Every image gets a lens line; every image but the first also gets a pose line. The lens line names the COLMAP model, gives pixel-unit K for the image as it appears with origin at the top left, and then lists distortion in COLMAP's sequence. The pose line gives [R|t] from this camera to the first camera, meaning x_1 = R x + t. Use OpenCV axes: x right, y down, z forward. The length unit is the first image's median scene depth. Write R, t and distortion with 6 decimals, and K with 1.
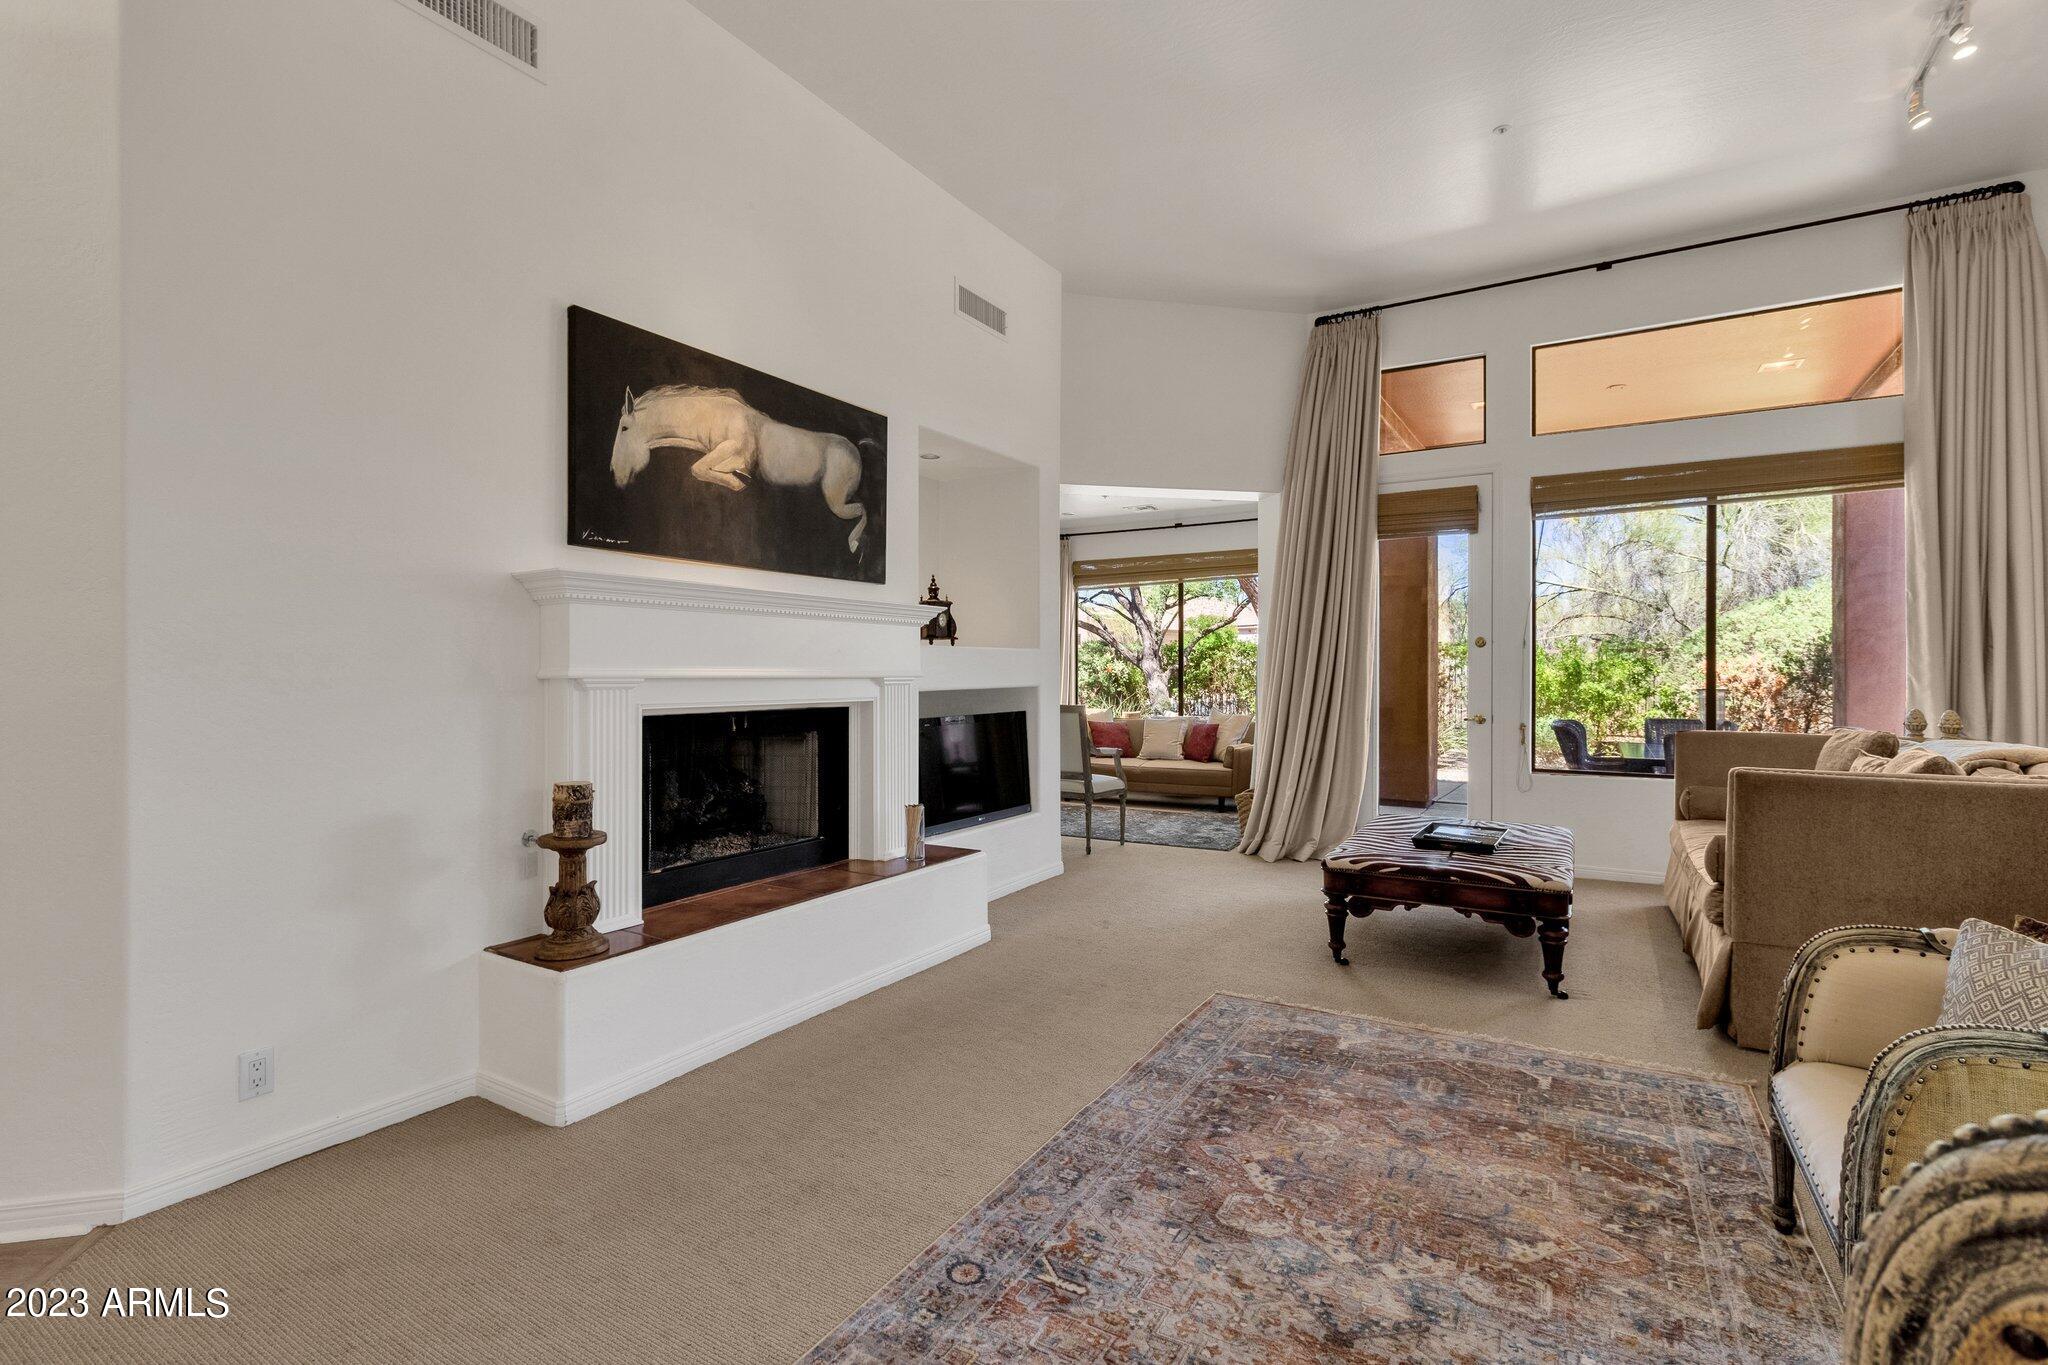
lens RADIAL K [[944.6, 0, 1034.7], [0, 944.6, 680.5], [0, 0, 1]] dist [0.001526, 0.000774]
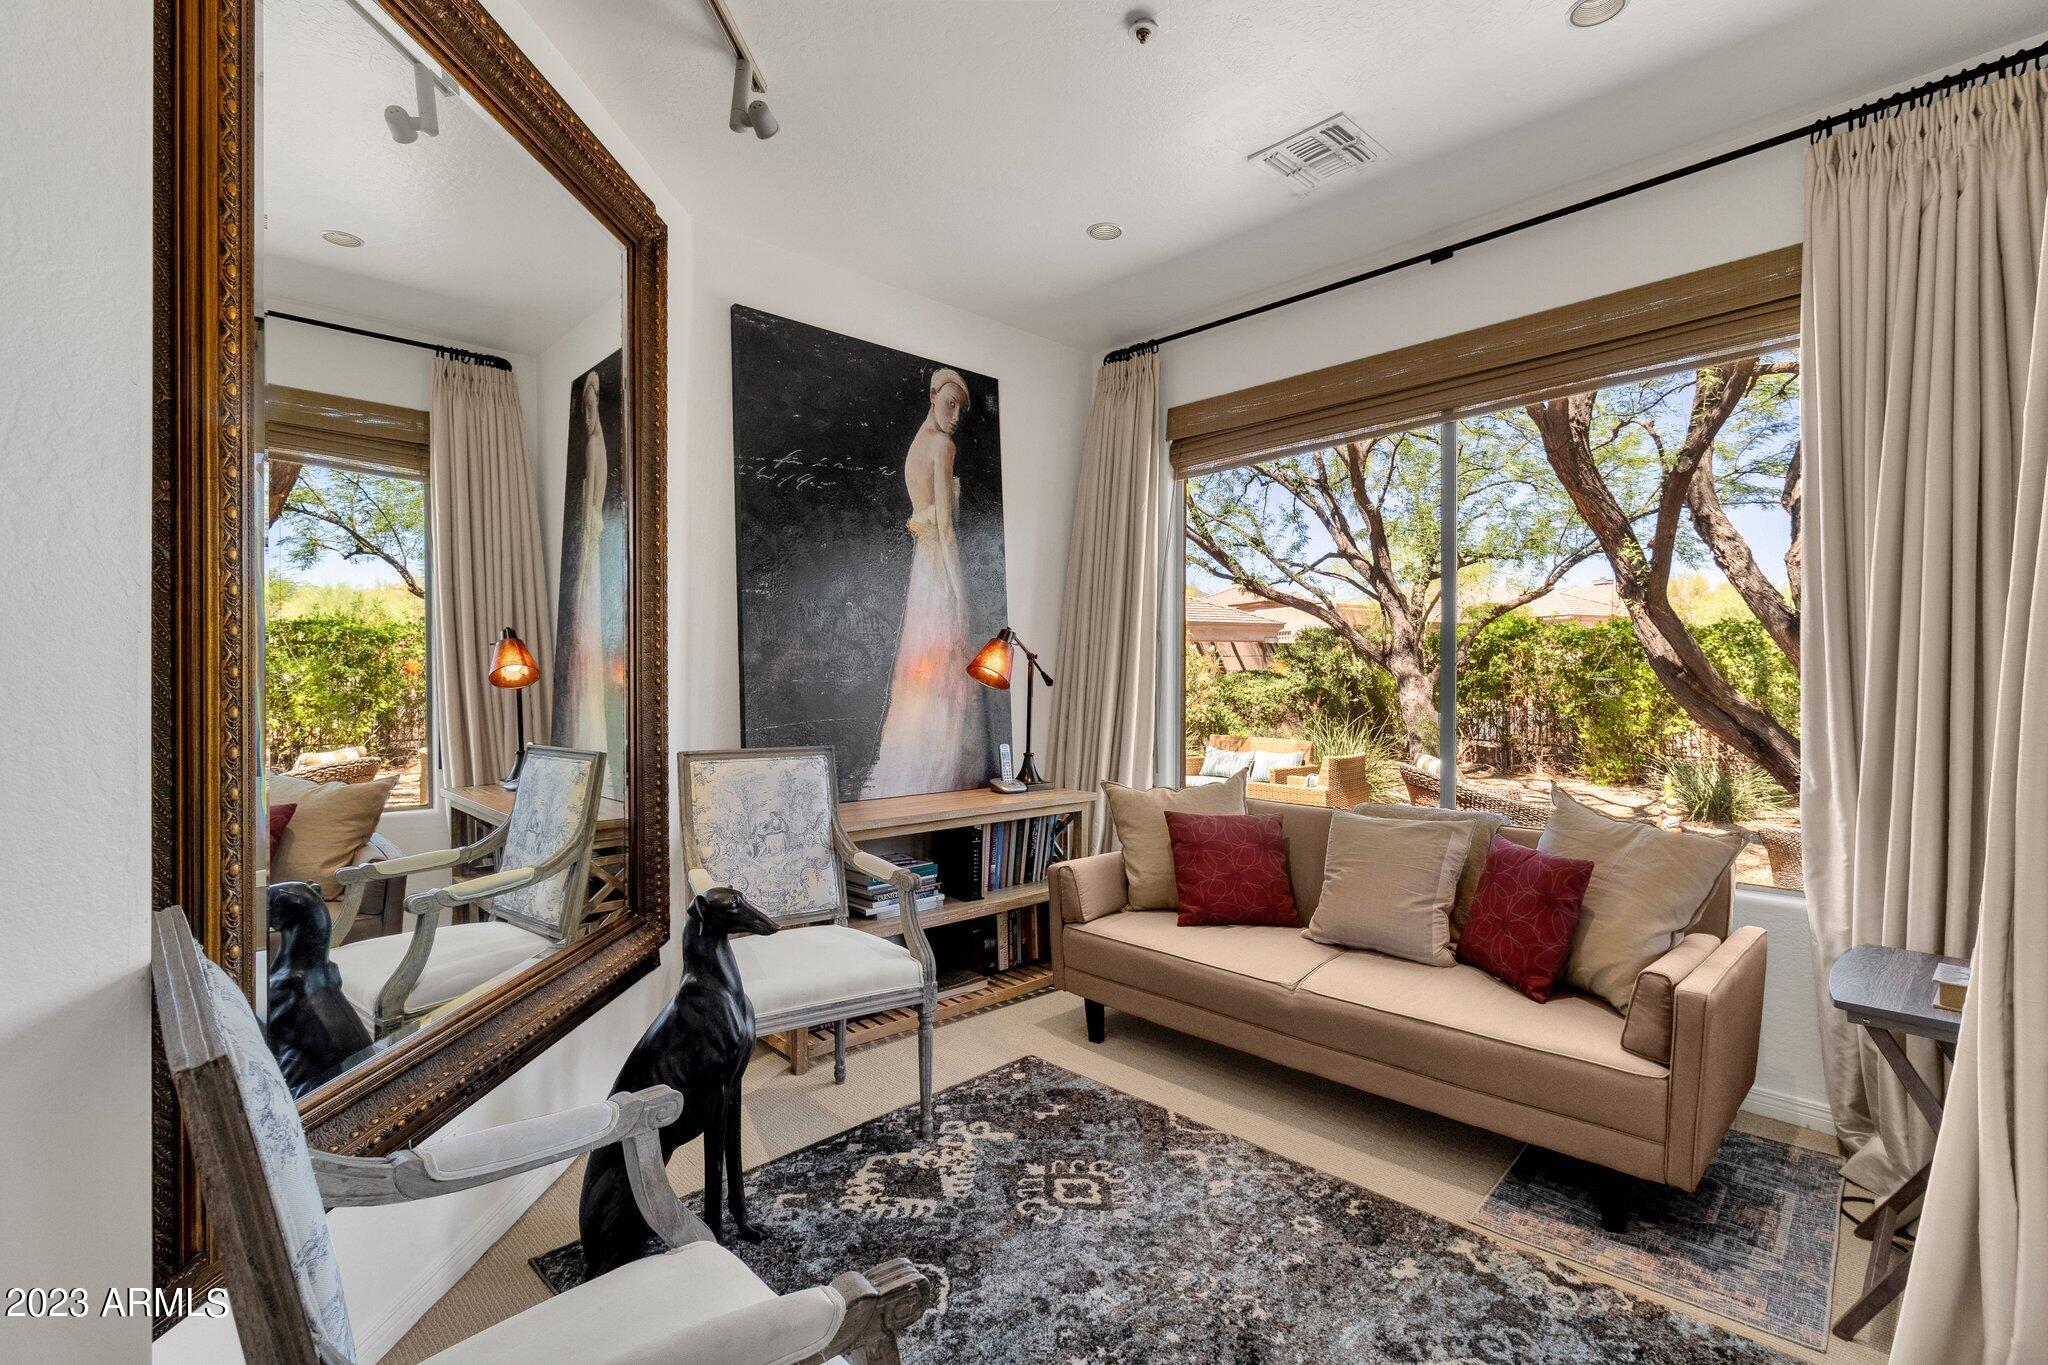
lens RADIAL K [[944.6, 0, 1034.2], [0, 944.6, 685.3], [0, 0, 1]] dist [0.001526, 0.000774]
pose [[0.964129, 0.002673, -0.265422, 0.049229], [-0.001908, 0.999993, 0.003141, -0.002792], [0.265428, -0.002522, 0.964127, 0.306385]]
